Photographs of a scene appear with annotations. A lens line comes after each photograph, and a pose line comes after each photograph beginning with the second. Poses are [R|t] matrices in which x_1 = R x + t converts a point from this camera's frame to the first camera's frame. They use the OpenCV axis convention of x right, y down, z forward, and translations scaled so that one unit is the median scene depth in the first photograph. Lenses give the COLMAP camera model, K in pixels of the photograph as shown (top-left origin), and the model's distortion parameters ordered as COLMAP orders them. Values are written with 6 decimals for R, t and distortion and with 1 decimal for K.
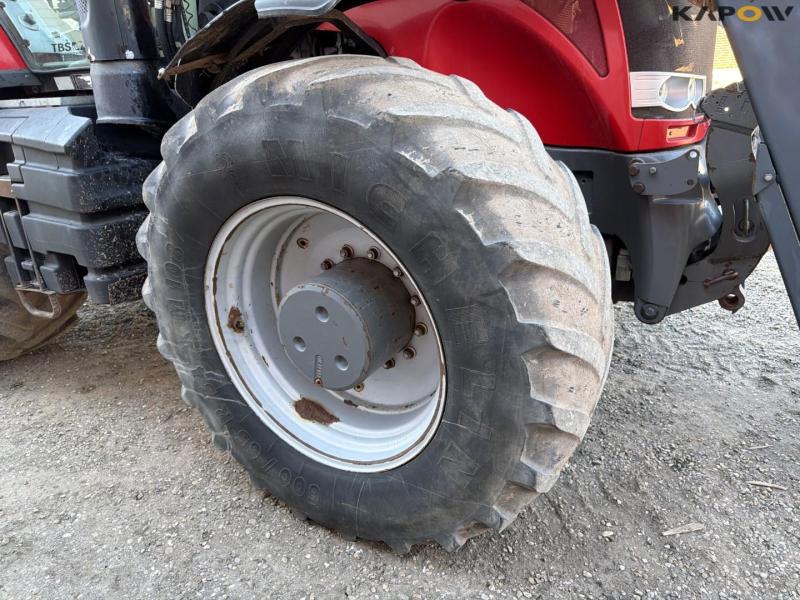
lens RADIAL K [[553.0, 0, 399.2], [0, 553.0, 309.8], [0, 0, 1]] dist [0.094944, -0.168932]
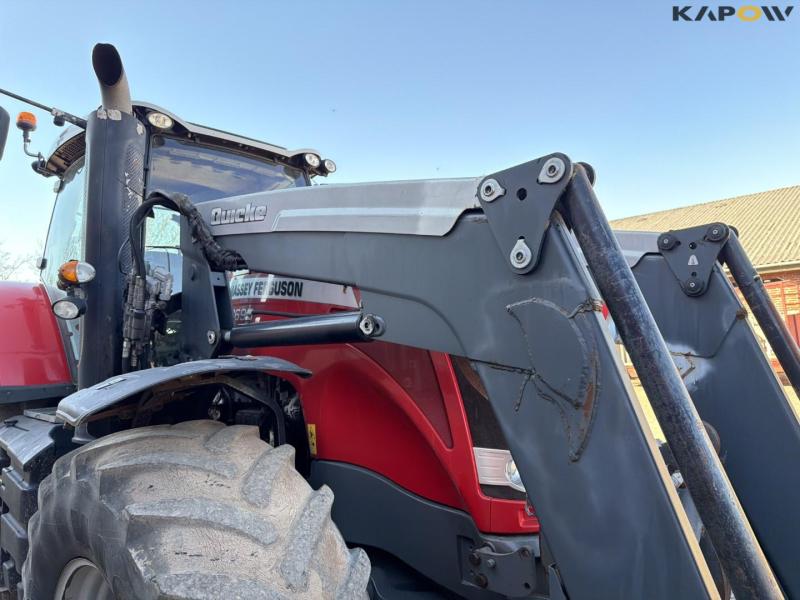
lens RADIAL K [[553.0, 0, 399.2], [0, 553.0, 309.8], [0, 0, 1]] dist [0.094944, -0.168932]
pose [[0.964501, 0.002399, -0.264068, 0.542166], [-0.113963, 0.905833, -0.408017, -0.233302], [0.238223, 0.423627, 0.873951, 0.030415]]
